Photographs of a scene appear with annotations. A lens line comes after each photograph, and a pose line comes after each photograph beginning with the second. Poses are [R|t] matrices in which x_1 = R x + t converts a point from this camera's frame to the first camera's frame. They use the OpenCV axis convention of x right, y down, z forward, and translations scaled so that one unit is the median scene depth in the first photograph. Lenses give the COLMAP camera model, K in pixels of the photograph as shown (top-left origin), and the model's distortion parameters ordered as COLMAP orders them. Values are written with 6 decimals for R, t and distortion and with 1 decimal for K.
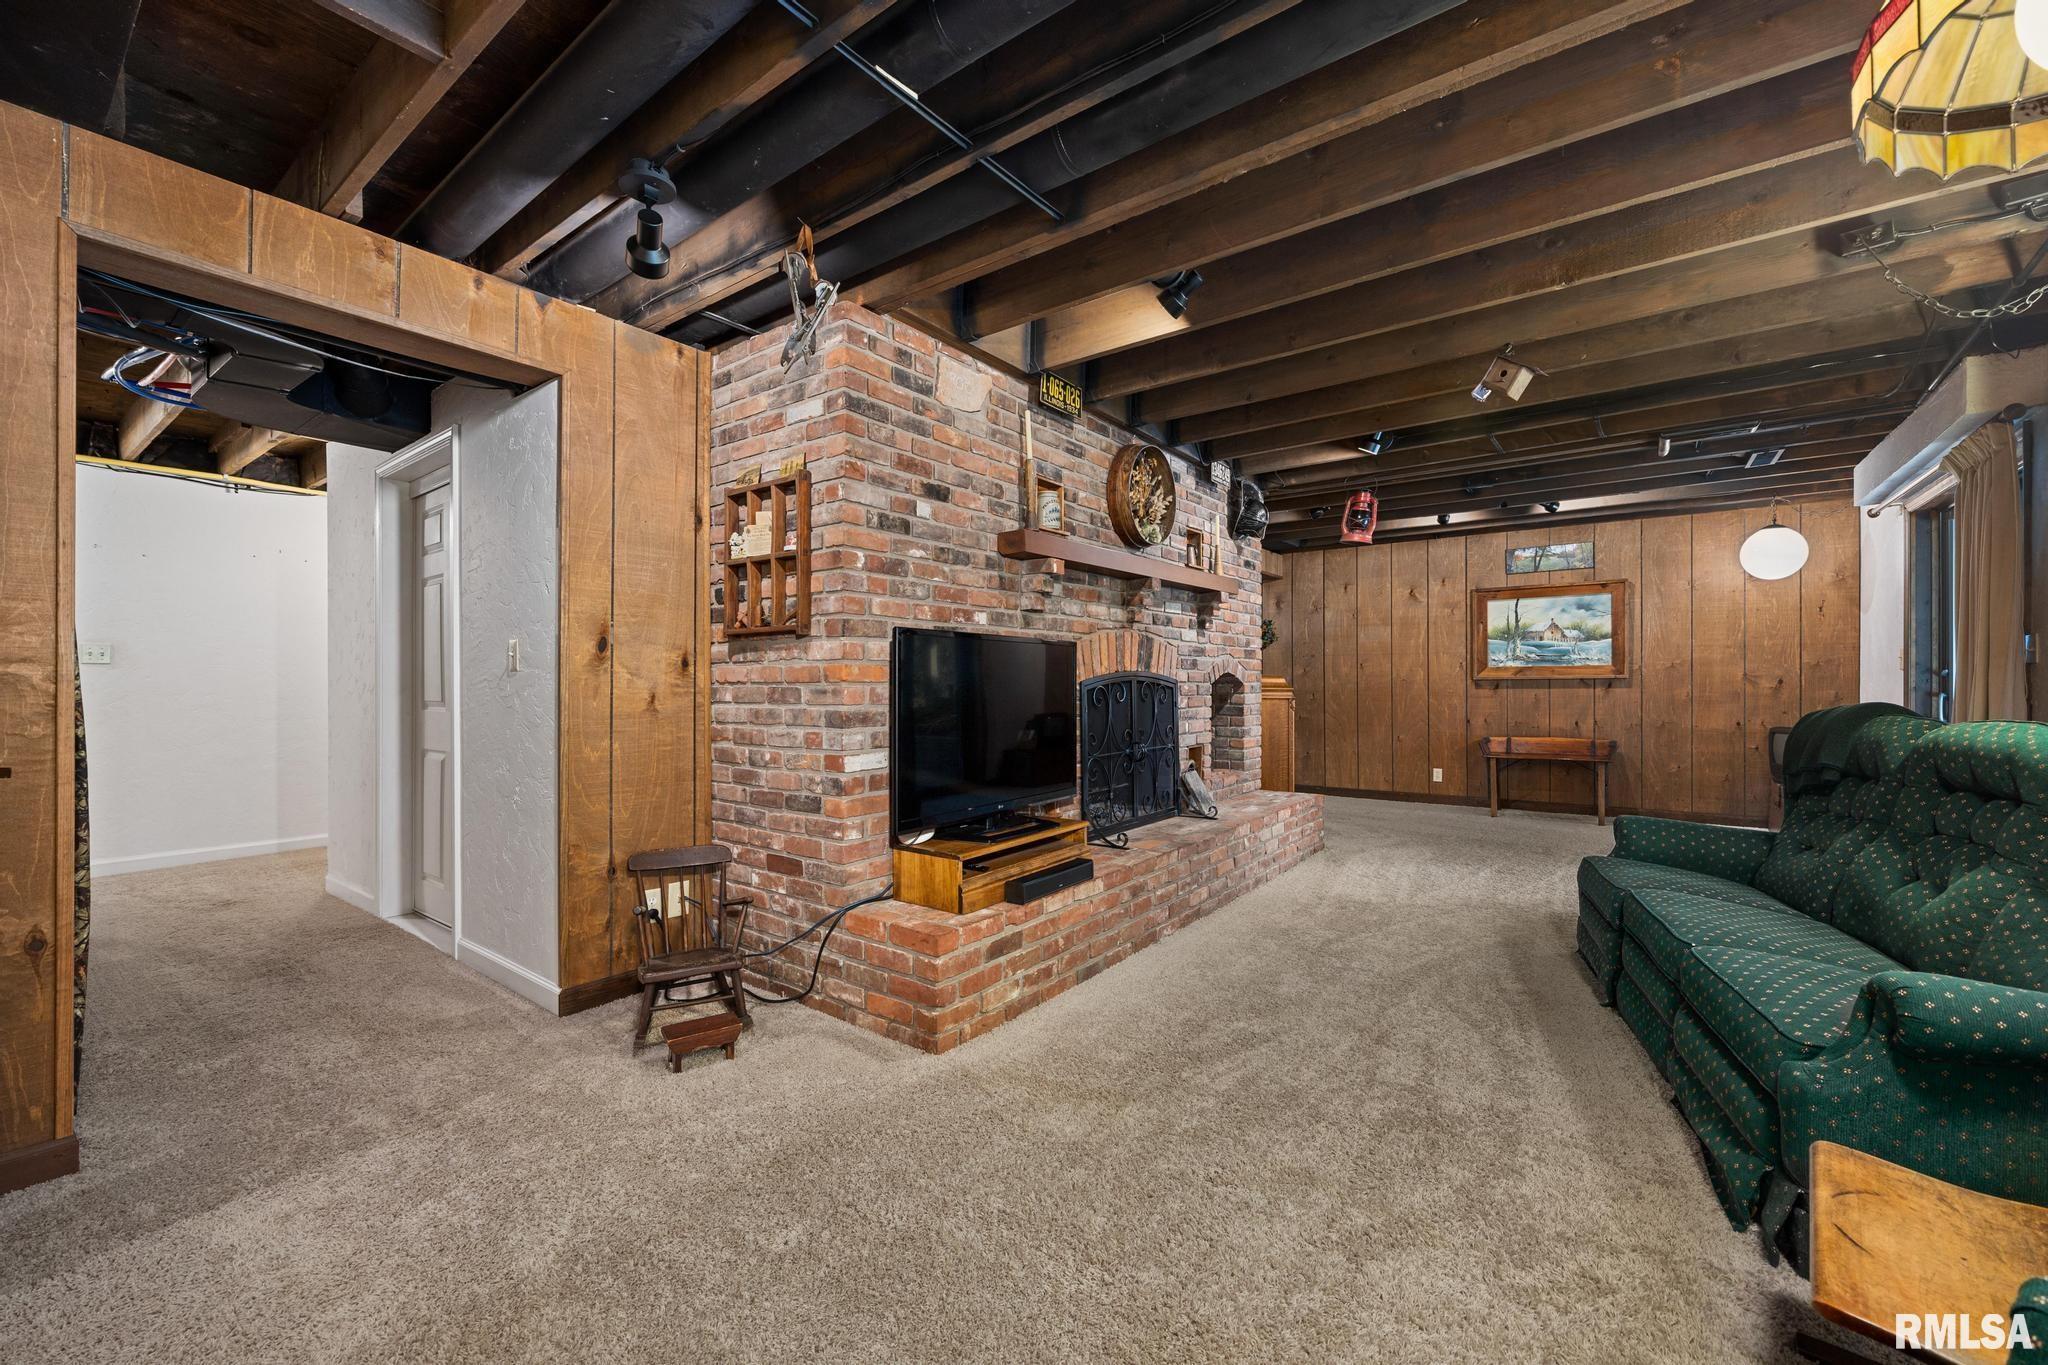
lens RADIAL K [[816.3, 0, 1020.0], [0, 816.3, 680.0], [0, 0, 1]] dist [-0.000995, -0.000616]
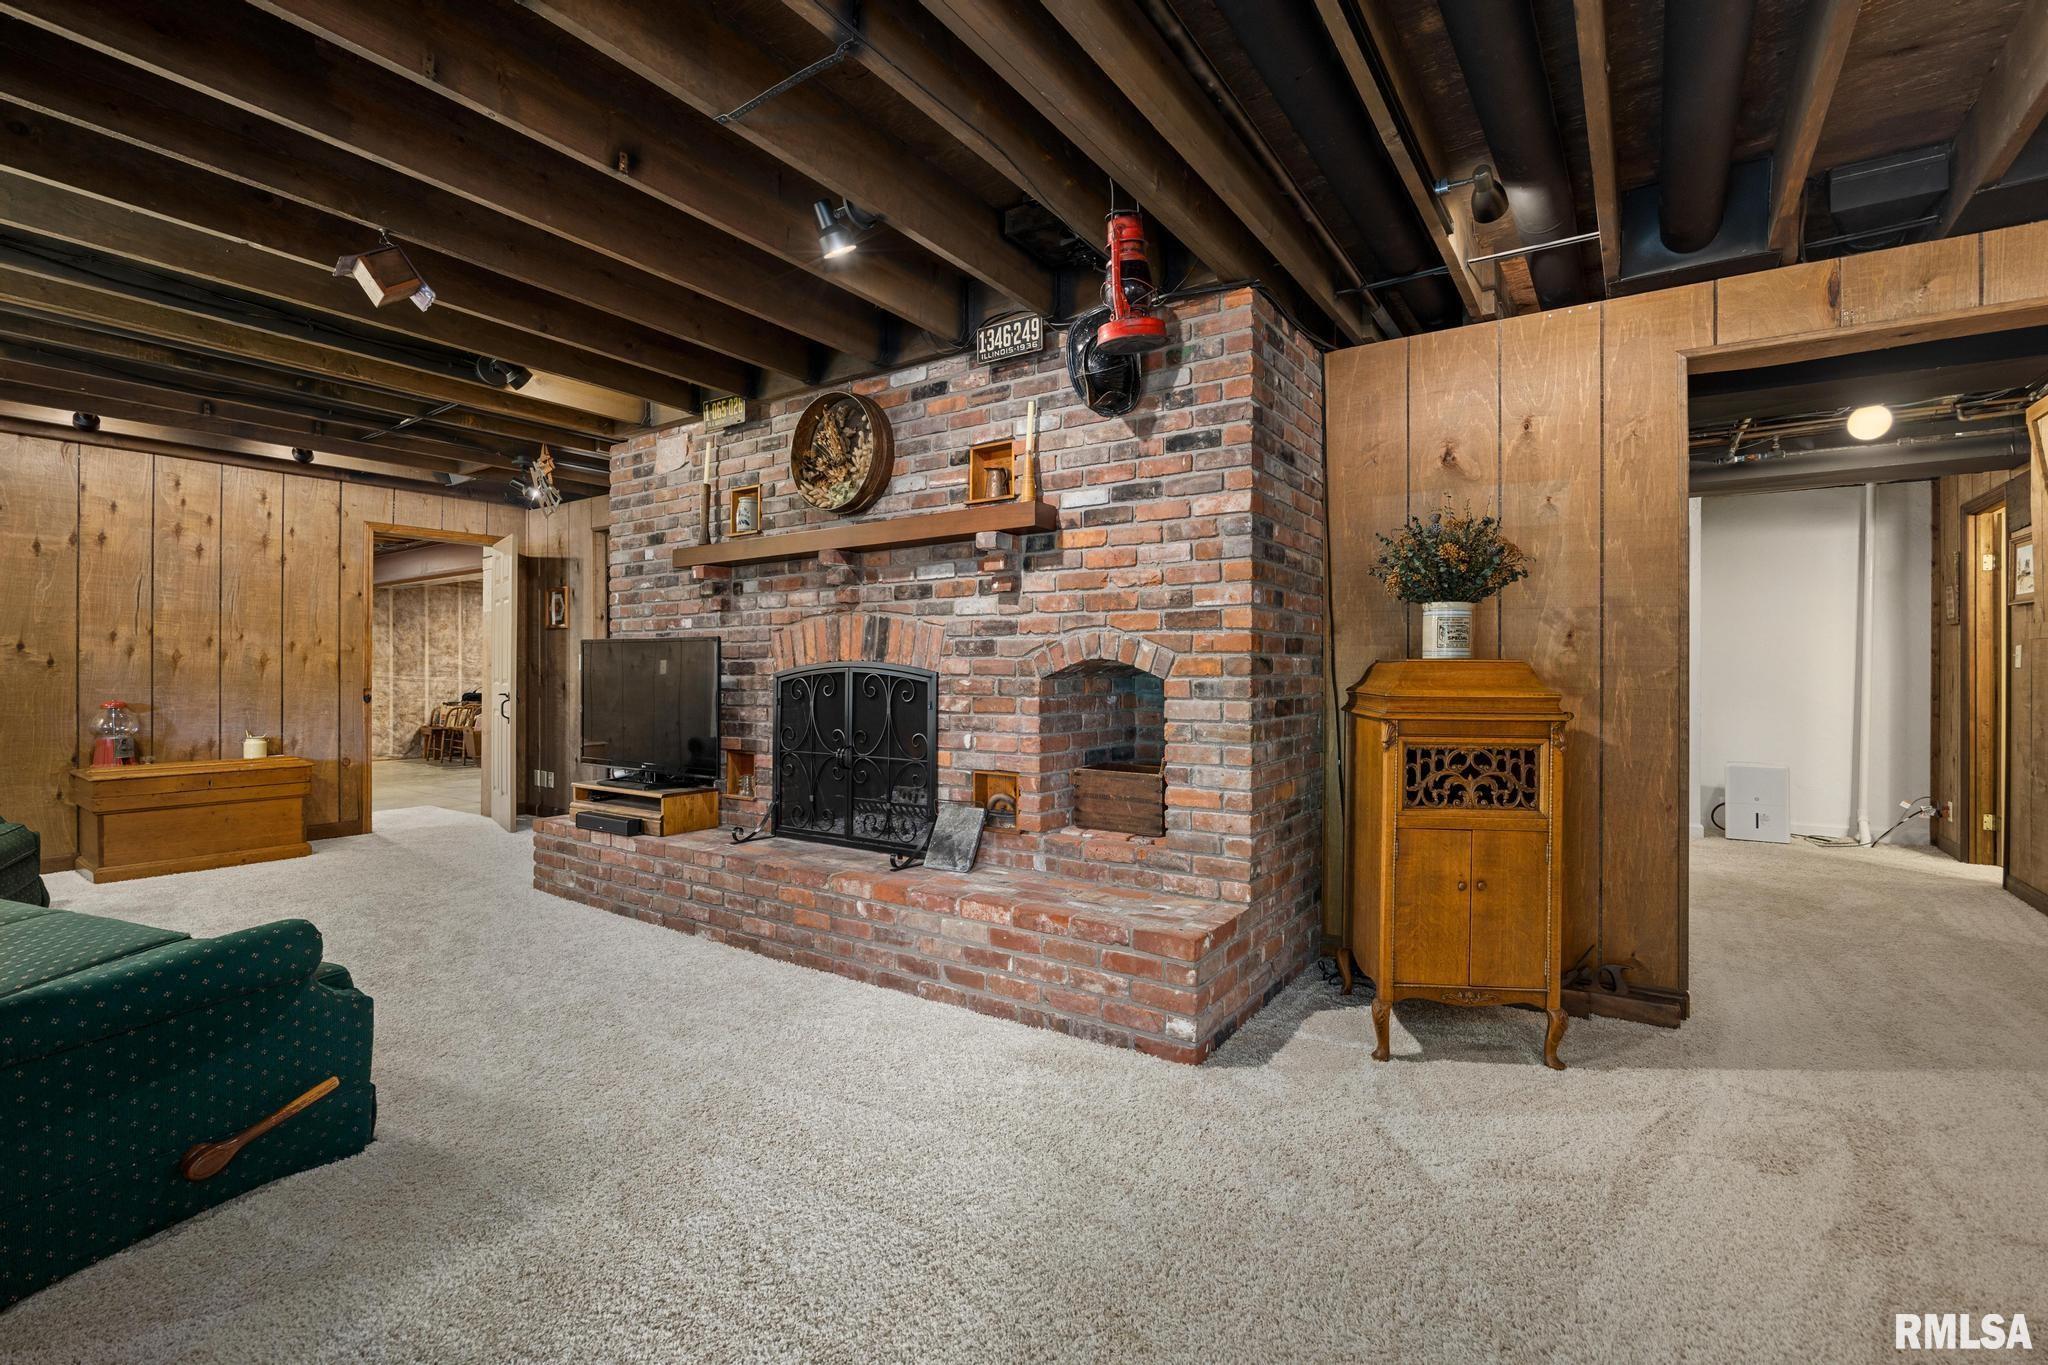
lens RADIAL K [[907.9, 0, 1020.5], [0, 907.9, 678.3], [0, 0, 1]] dist [-0.004085, -0.000100]
pose [[0.034546, 0.000637, -0.999403, 1.142624], [-0.004130, 0.999991, 0.000494, 0.005559], [0.999395, 0.004111, 0.034548, 1.209671]]
